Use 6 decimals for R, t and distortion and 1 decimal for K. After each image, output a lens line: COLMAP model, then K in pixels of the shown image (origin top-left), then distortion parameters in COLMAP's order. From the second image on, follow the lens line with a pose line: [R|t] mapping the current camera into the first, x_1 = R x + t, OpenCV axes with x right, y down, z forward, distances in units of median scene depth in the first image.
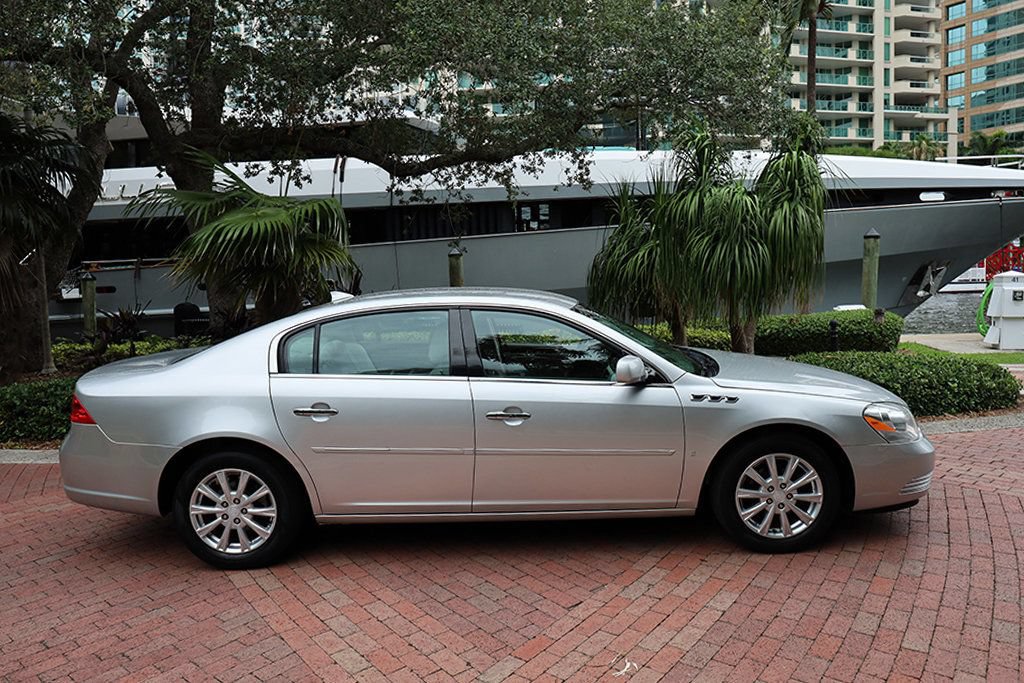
lens RADIAL K [[737.2, 0, 532.0], [0, 737.2, 336.1], [0, 0, 1]] dist [0.000127, 0.004699]
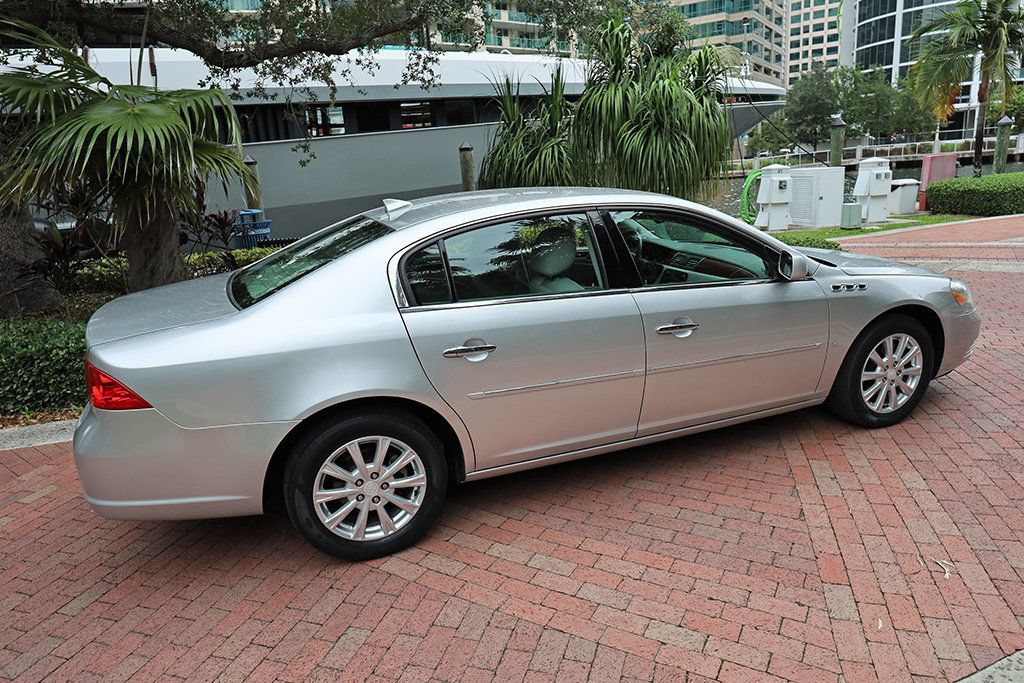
lens RADIAL K [[675.6, 0, 512.0], [0, 675.6, 341.5], [0, 0, 1]] dist [0.000828, 0.000484]
pose [[0.926860, -0.119370, 0.355924, -0.499816], [0.065842, 0.985093, 0.158924, -0.018656], [-0.369589, -0.123865, 0.920903, 0.306961]]
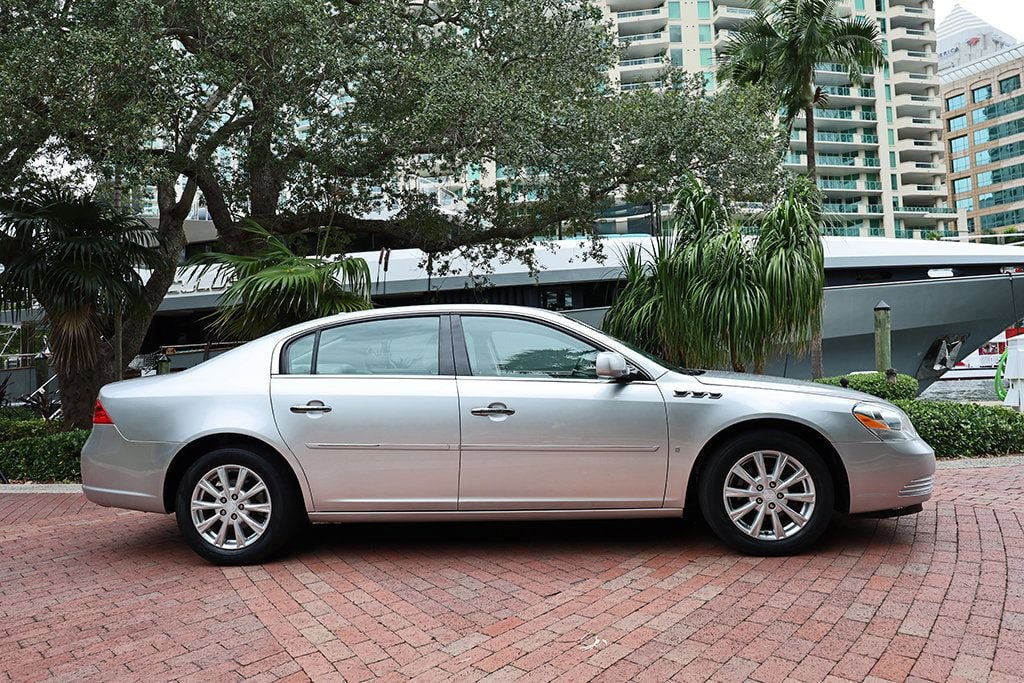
lens RADIAL K [[678.8, 0, 512.0], [0, 678.8, 341.5], [0, 0, 1]] dist [0.004357, 0.000836]
pose [[0.996509, -0.010225, -0.082857, 0.071328], [-0.000719, 0.991383, -0.130994, 0.130811], [0.083482, 0.130596, 0.987915, 0.055173]]
